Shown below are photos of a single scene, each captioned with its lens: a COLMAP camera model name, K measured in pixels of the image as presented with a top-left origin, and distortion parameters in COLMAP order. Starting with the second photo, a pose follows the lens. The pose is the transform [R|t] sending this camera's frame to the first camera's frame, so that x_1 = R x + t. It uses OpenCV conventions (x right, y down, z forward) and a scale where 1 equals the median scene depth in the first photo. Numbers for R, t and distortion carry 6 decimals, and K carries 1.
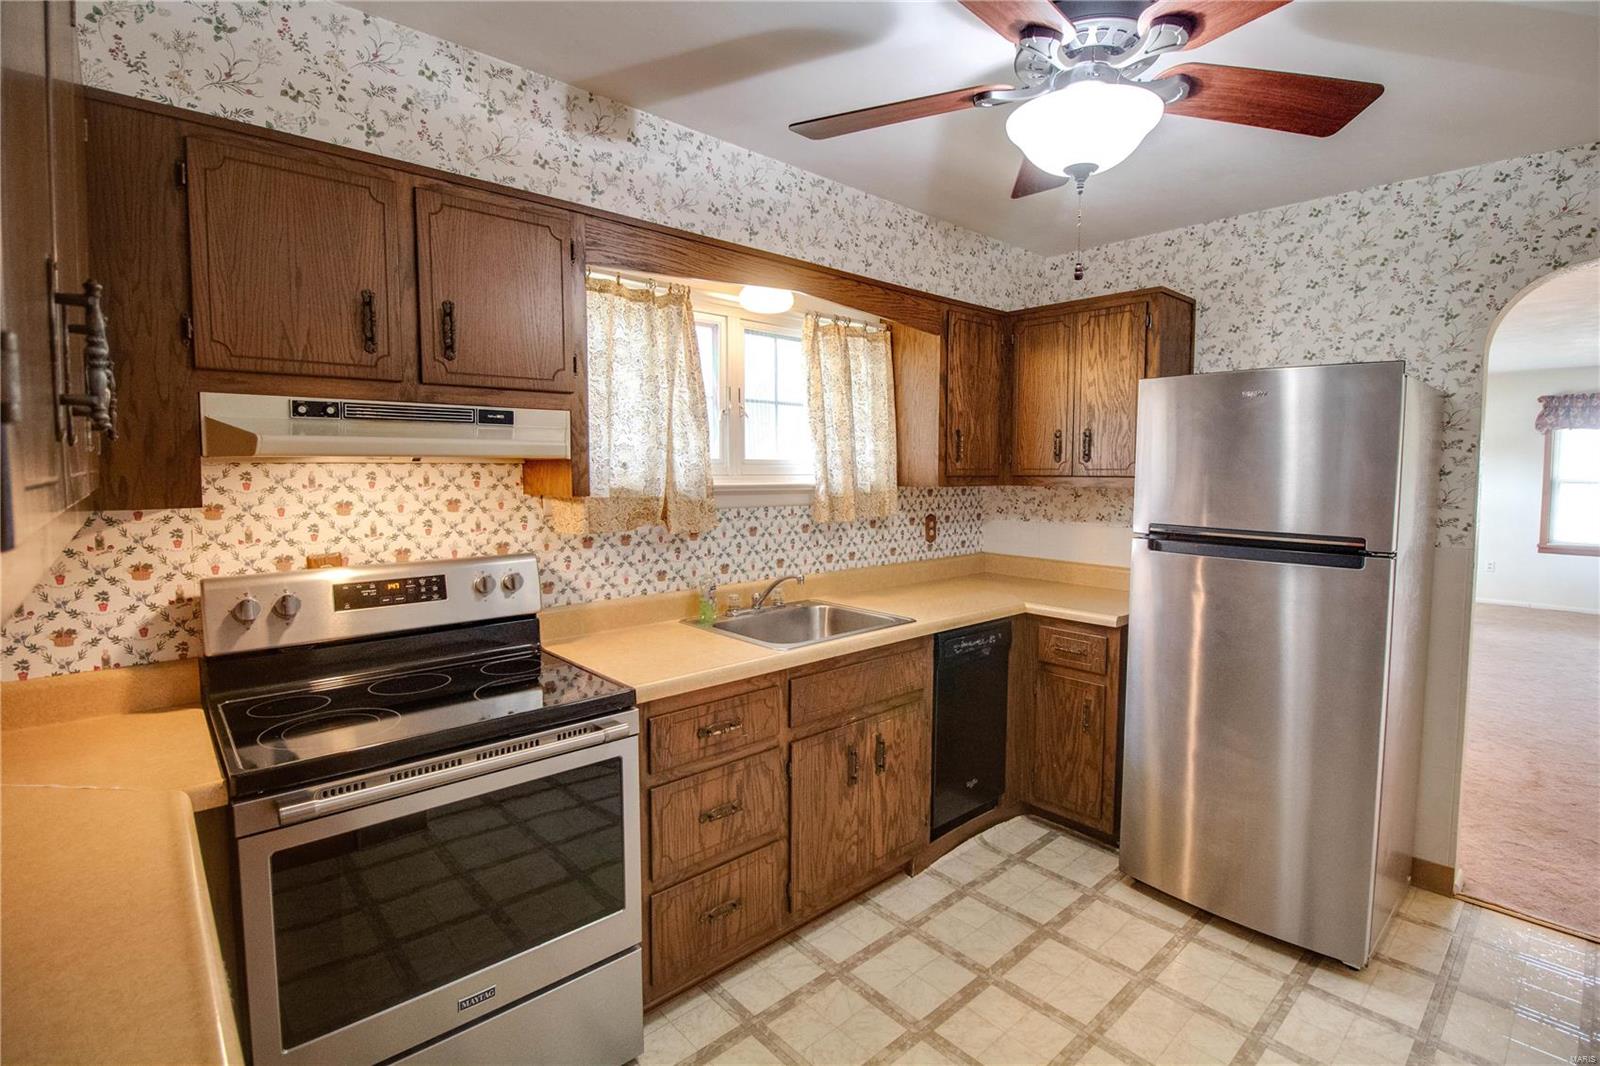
lens RADIAL K [[777.2, 0, 812.2], [0, 777.2, 511.4], [0, 0, 1]] dist [0.003659, -0.015374]
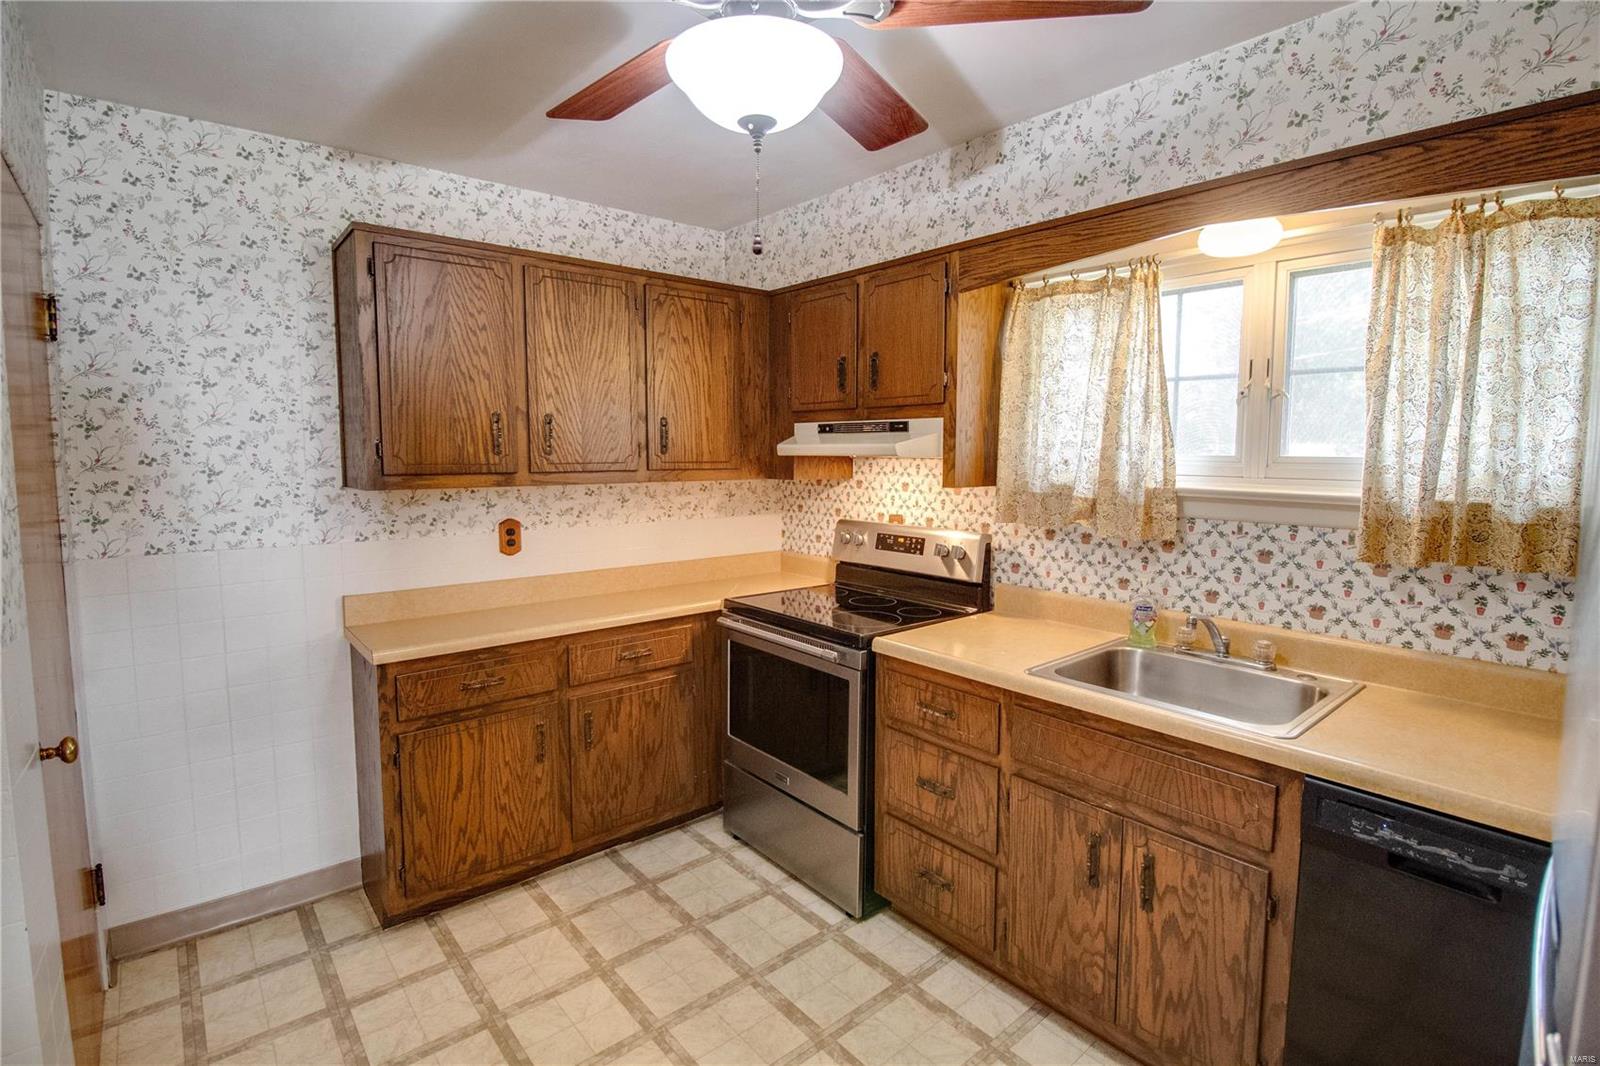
lens RADIAL K [[755.2, 0, 806.9], [0, 755.2, 512.2], [0, 0, 1]] dist [0.003385, -0.014617]
pose [[-0.051391, 0.064613, -0.996586, 0.756844], [-0.079717, 0.994455, 0.068586, -0.034478], [0.995492, 0.082970, -0.045955, 0.713702]]
